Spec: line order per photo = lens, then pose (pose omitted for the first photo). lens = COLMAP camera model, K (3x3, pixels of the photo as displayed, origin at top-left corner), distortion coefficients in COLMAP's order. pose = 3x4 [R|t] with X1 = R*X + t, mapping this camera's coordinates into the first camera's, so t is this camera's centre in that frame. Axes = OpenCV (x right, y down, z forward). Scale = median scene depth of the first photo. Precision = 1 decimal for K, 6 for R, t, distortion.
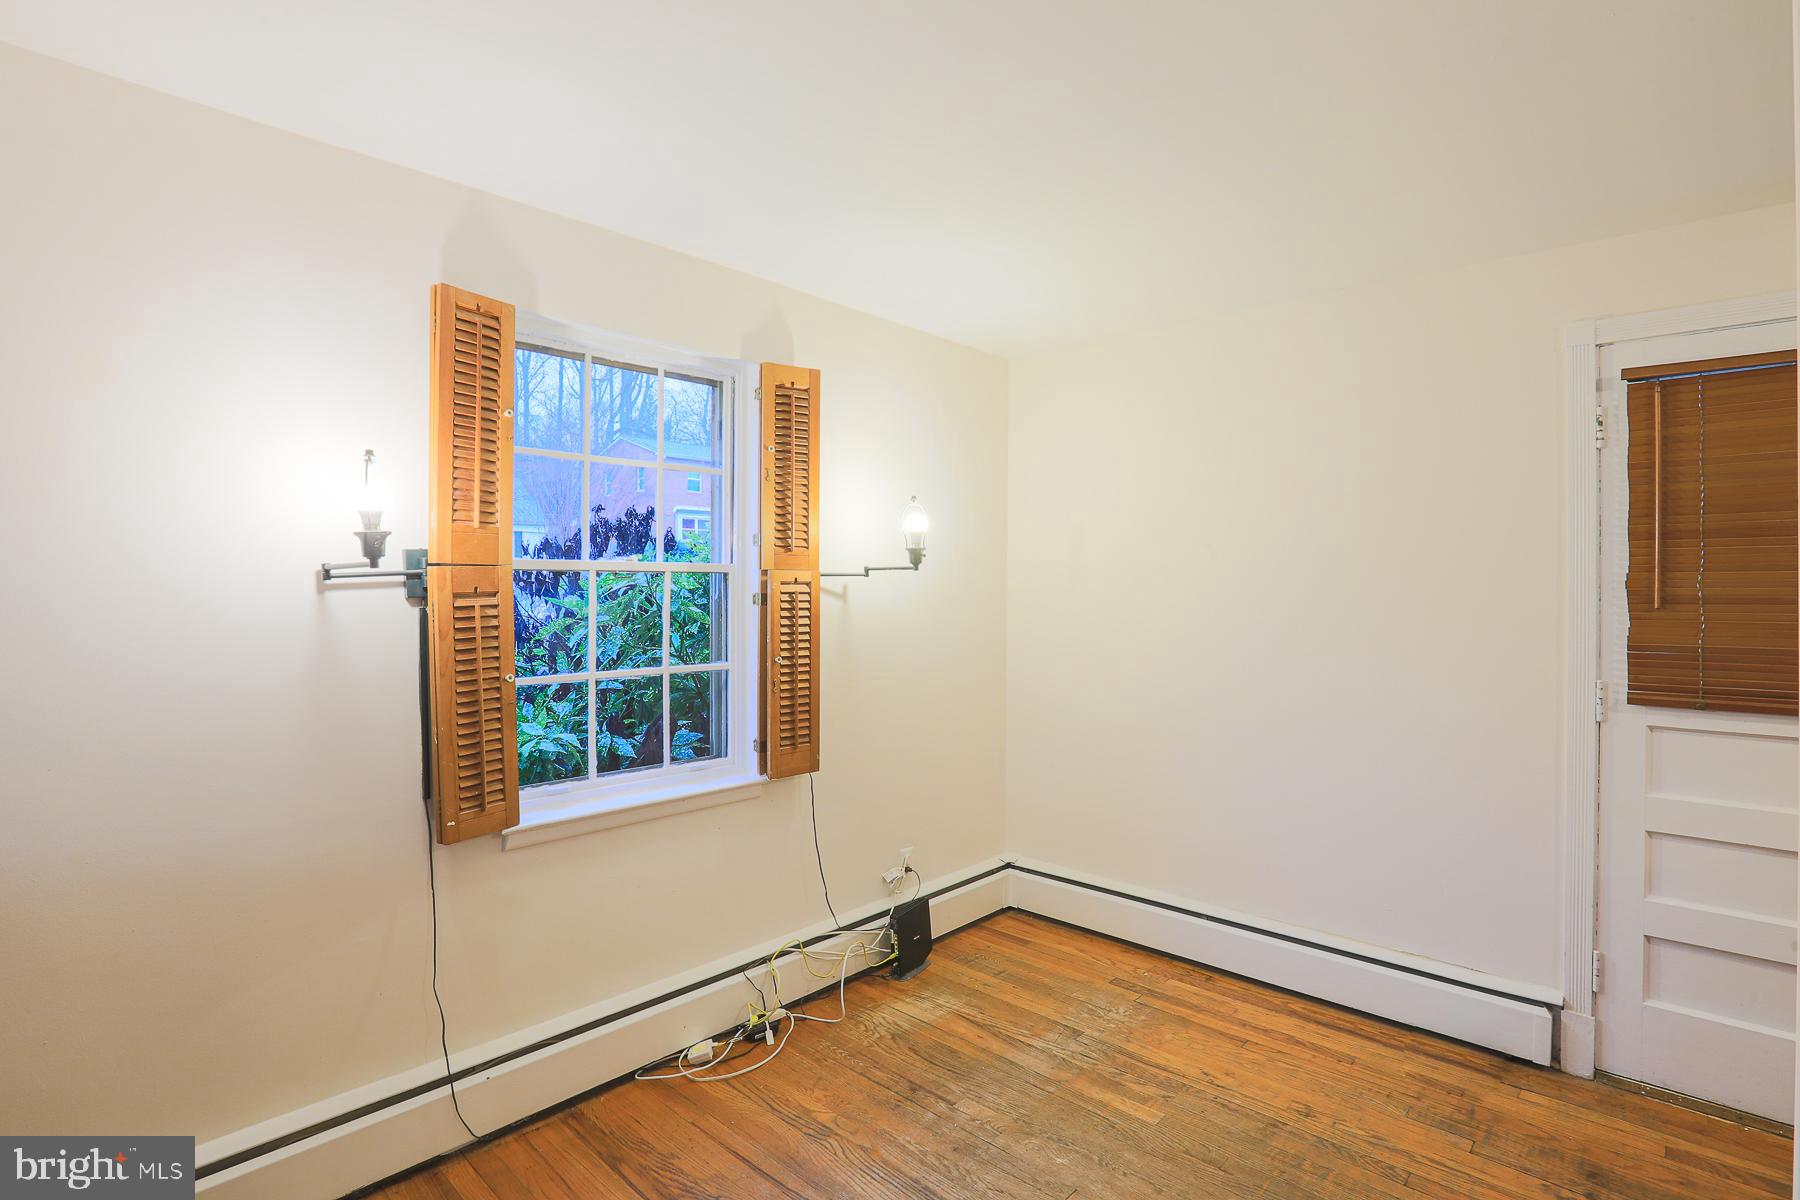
lens RADIAL K [[885.6, 0, 900.3], [0, 885.6, 594.3], [0, 0, 1]] dist [-0.043936, 0.015219]
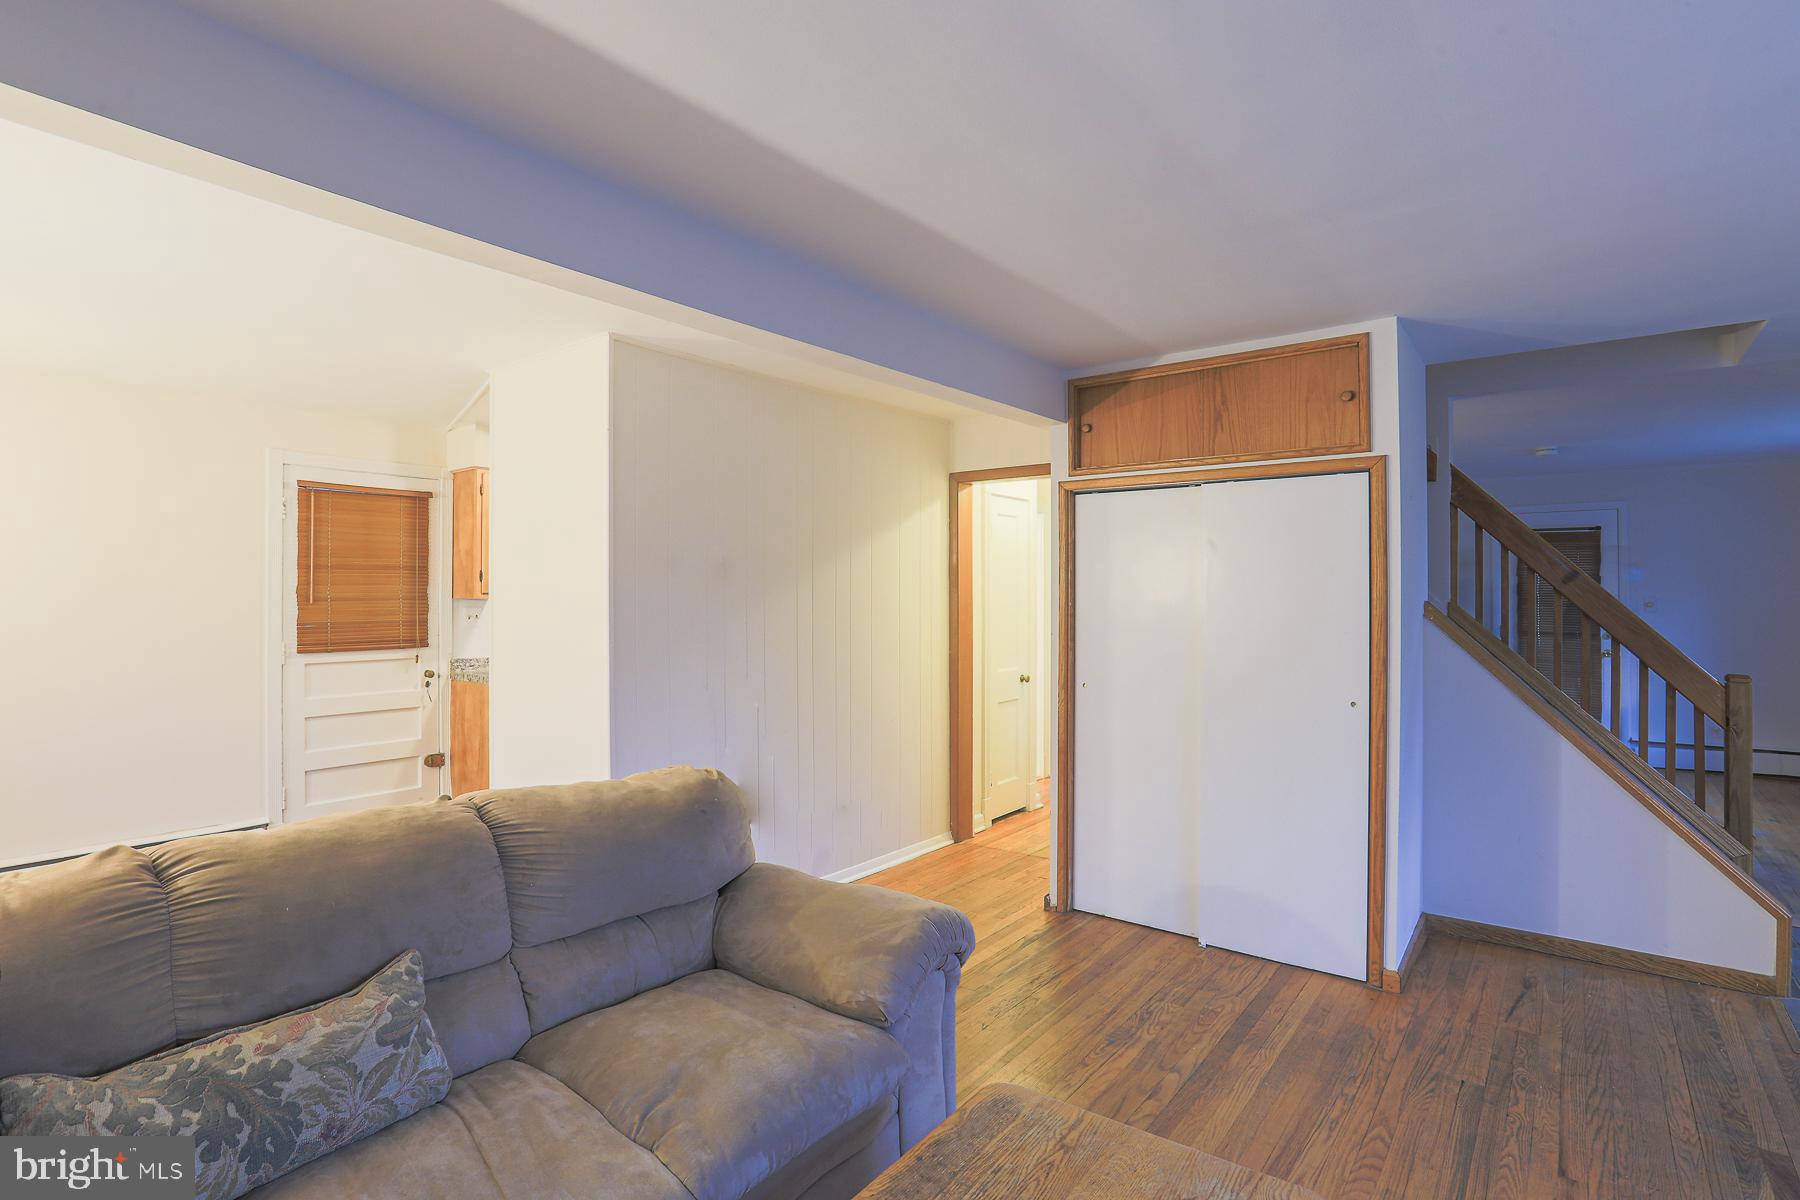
lens RADIAL K [[885.6, 0, 900.1], [0, 885.6, 590.9], [0, 0, 1]] dist [-0.043936, 0.015219]
pose [[-0.108312, 0.001924, 0.994115, -1.244652], [0.001503, 0.999997, -0.001772, -0.007166], [-0.994116, 0.001302, -0.108315, -0.128270]]
